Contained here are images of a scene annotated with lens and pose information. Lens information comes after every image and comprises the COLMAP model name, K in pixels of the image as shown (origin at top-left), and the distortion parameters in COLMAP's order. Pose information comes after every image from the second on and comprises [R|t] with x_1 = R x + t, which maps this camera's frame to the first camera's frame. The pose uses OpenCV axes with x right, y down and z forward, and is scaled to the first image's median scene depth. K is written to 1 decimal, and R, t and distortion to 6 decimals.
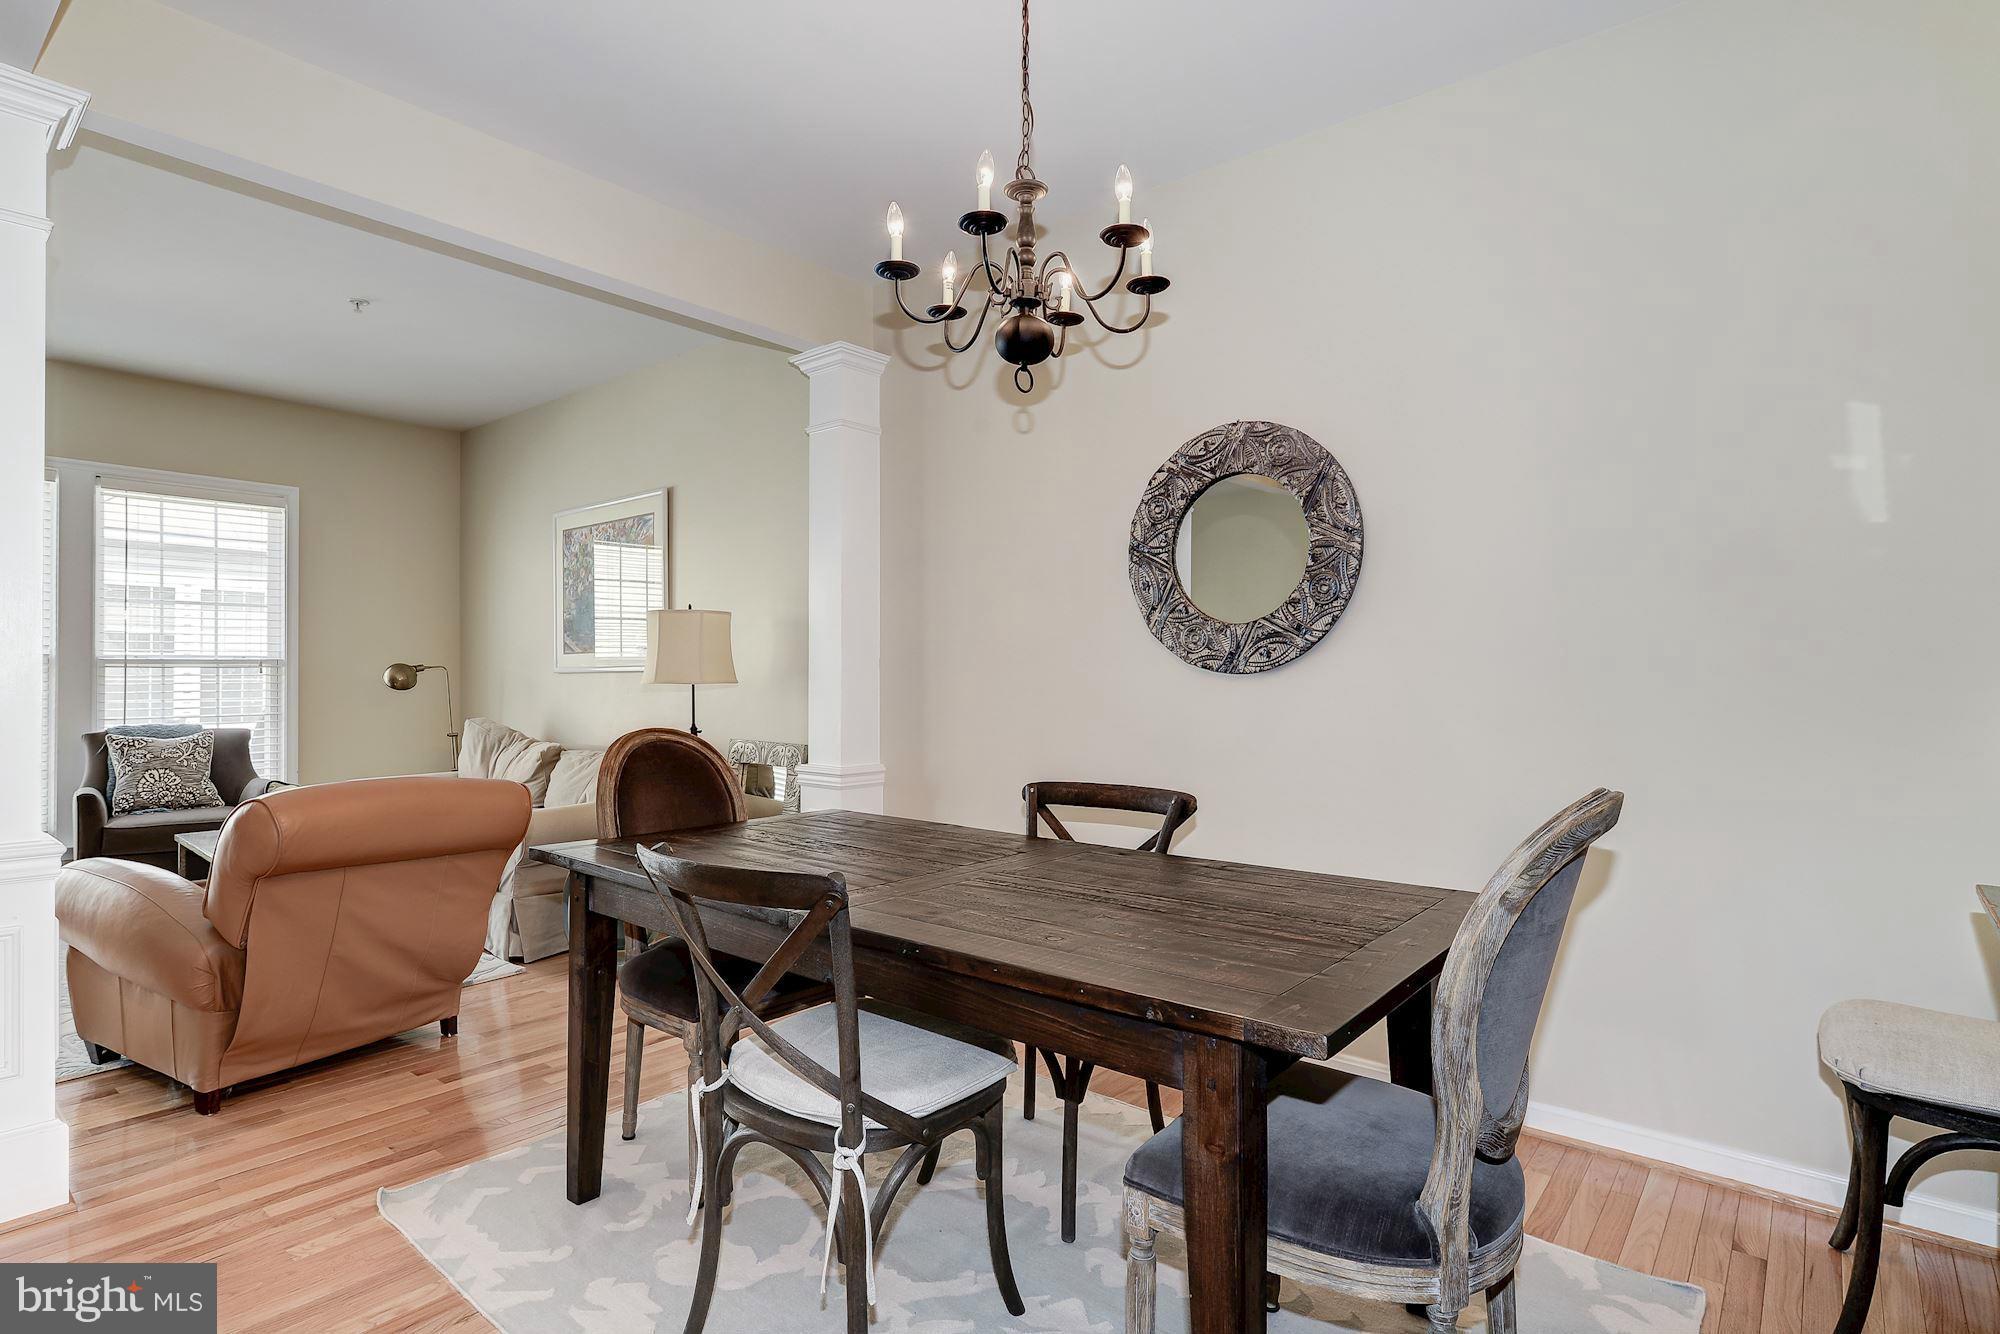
lens RADIAL K [[1009.8, 0, 981.0], [0, 1009.8, 696.7], [0, 0, 1]] dist [-0.003070, 0.001921]
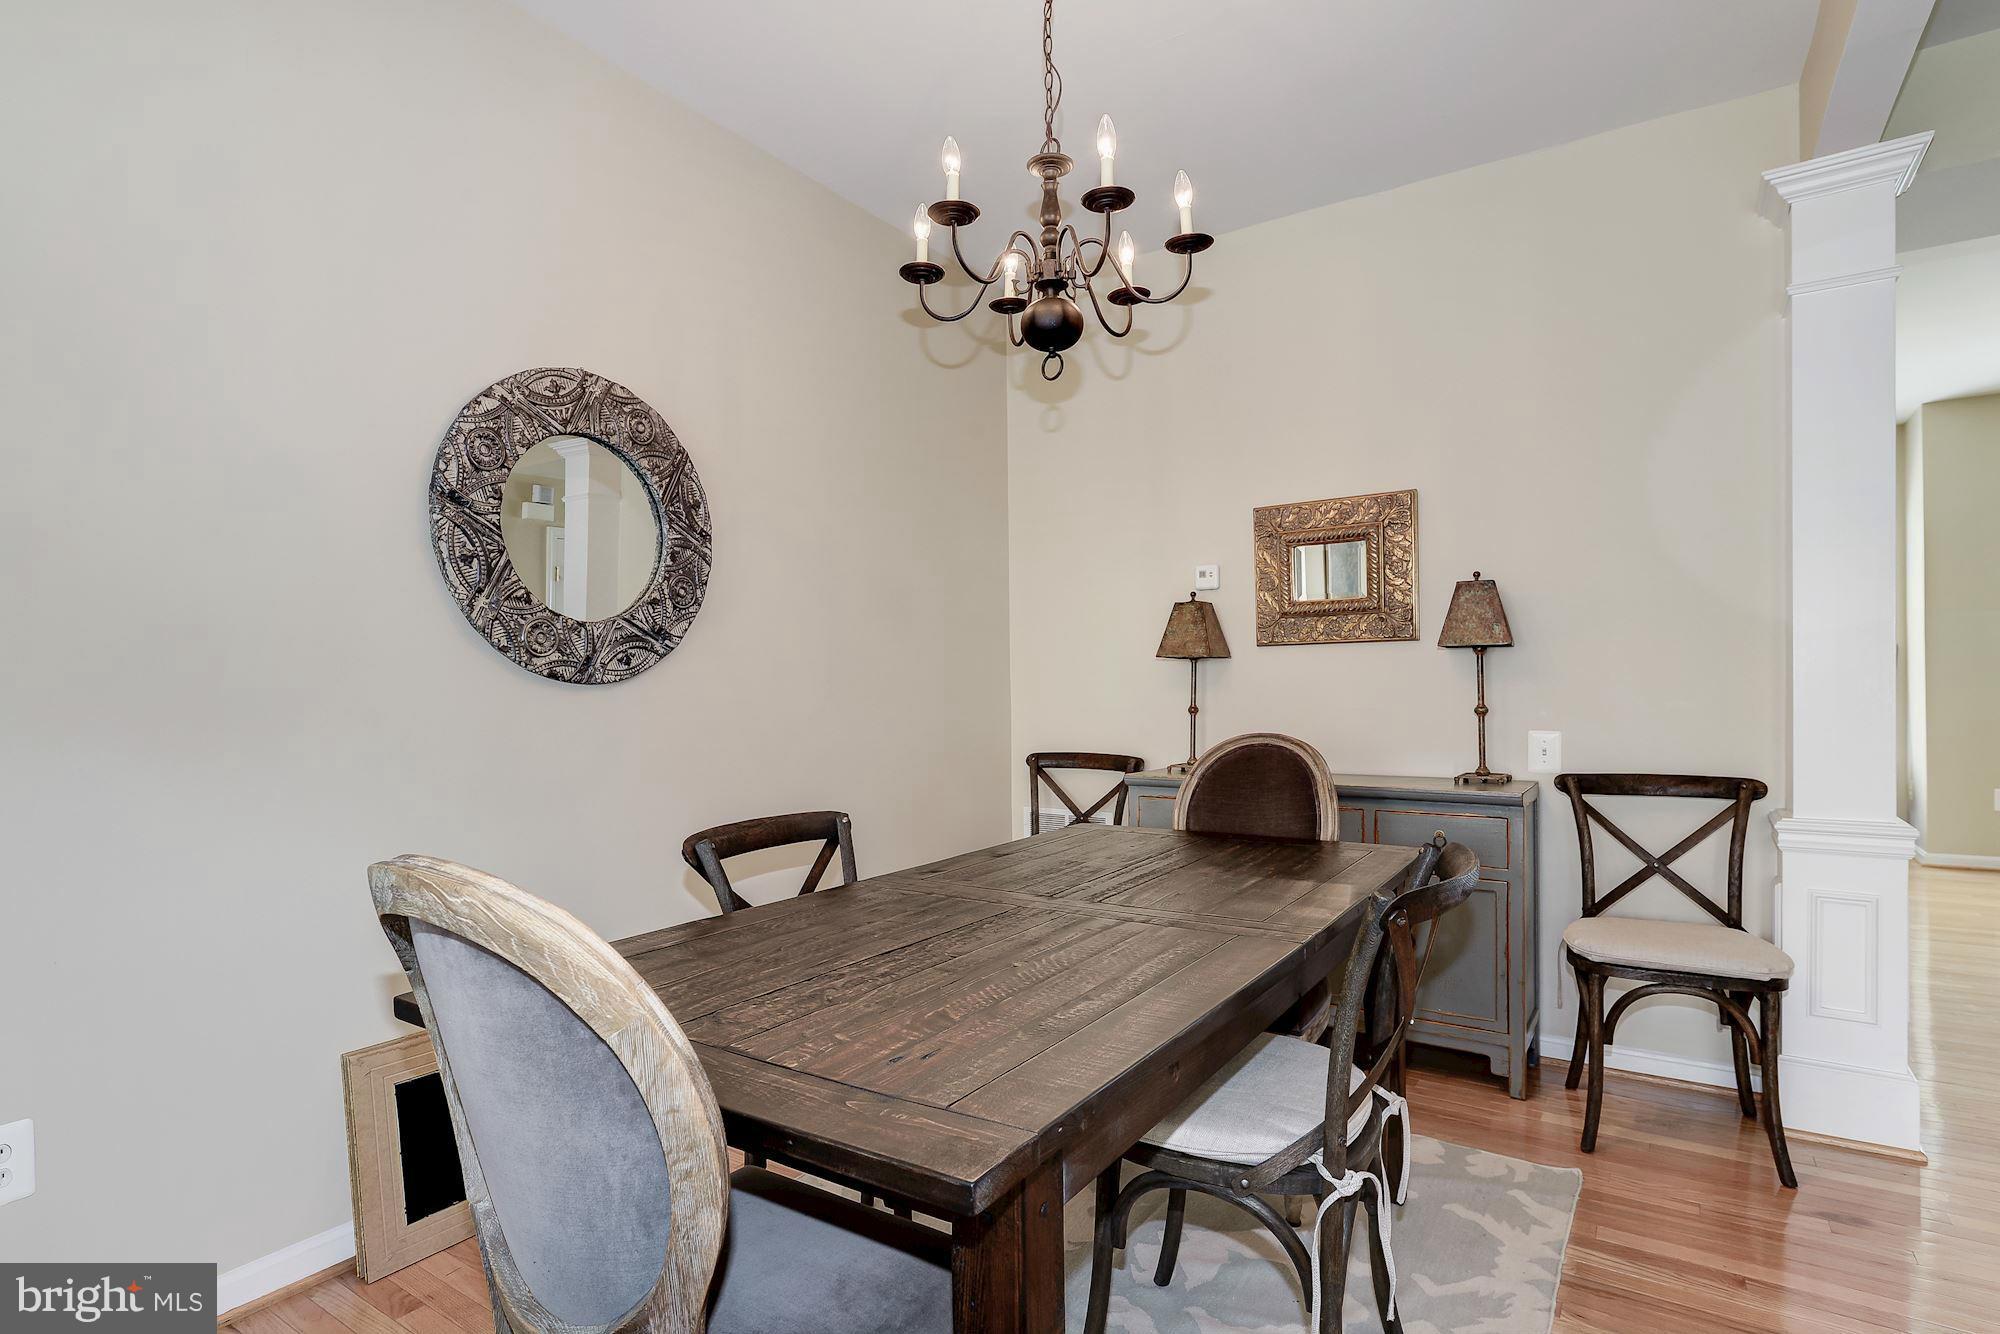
lens RADIAL K [[1009.8, 0, 969.1], [0, 1009.8, 680.1], [0, 0, 1]] dist [-0.003070, 0.001921]
pose [[-0.105119, 0.000337, 0.994460, -0.587617], [0.033059, 0.999448, 0.003156, -0.018769], [-0.993910, 0.033207, -0.105073, 0.798361]]
